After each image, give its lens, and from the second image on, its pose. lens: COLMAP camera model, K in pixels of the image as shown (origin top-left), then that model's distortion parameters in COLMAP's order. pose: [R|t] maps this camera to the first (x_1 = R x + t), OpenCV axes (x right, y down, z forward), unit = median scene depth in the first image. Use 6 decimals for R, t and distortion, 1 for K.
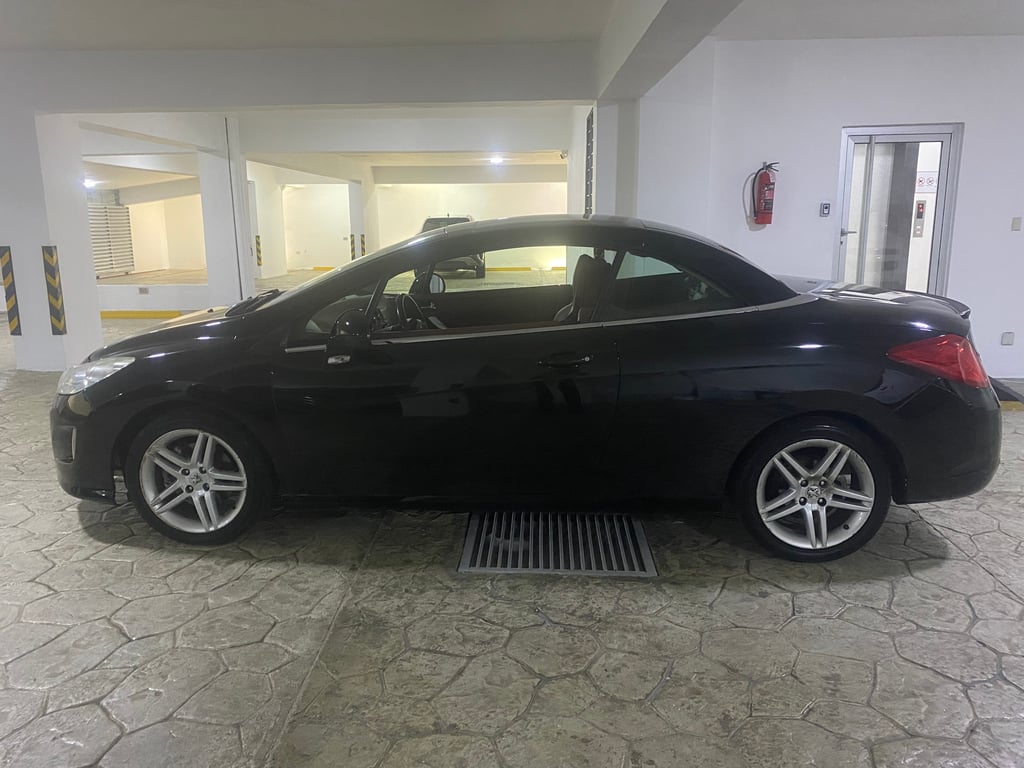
lens RADIAL K [[791.6, 0, 512.0], [0, 791.6, 384.0], [0, 0, 1]] dist [0.052617, -0.067700]
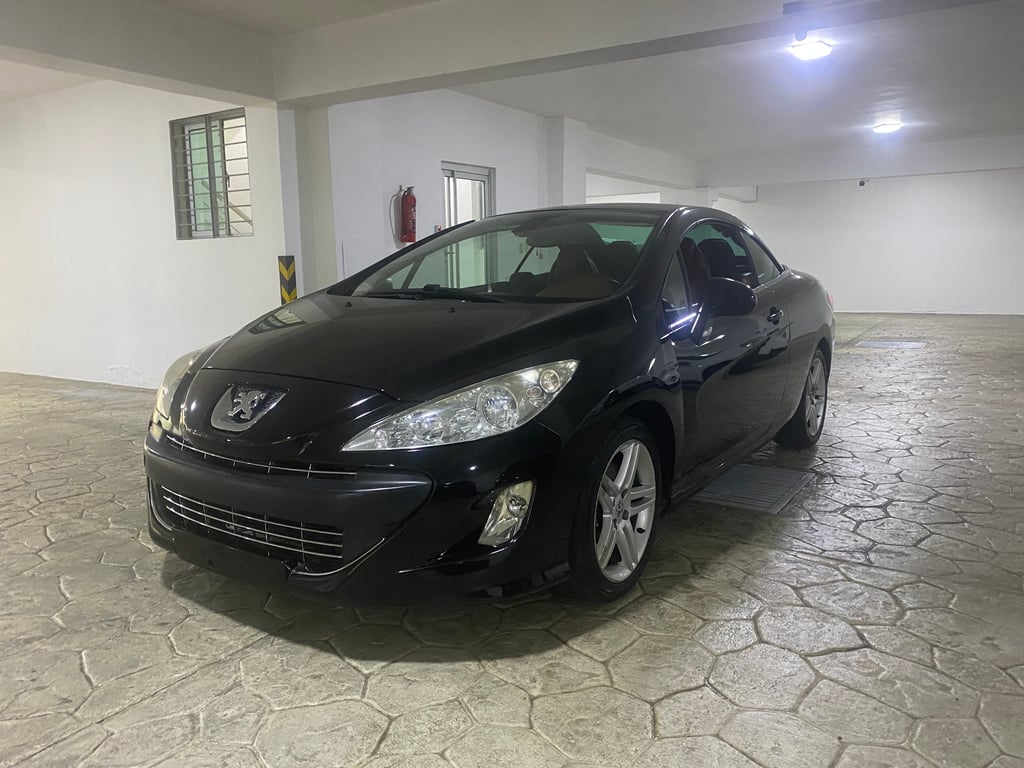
lens RADIAL K [[791.6, 0, 512.0], [0, 791.6, 384.0], [0, 0, 1]] dist [0.052617, -0.067700]
pose [[0.475529, -0.131637, 0.869795, -1.048889], [0.190131, 0.980751, 0.044482, -0.052223], [-0.858908, 0.144223, 0.491404, 0.657137]]
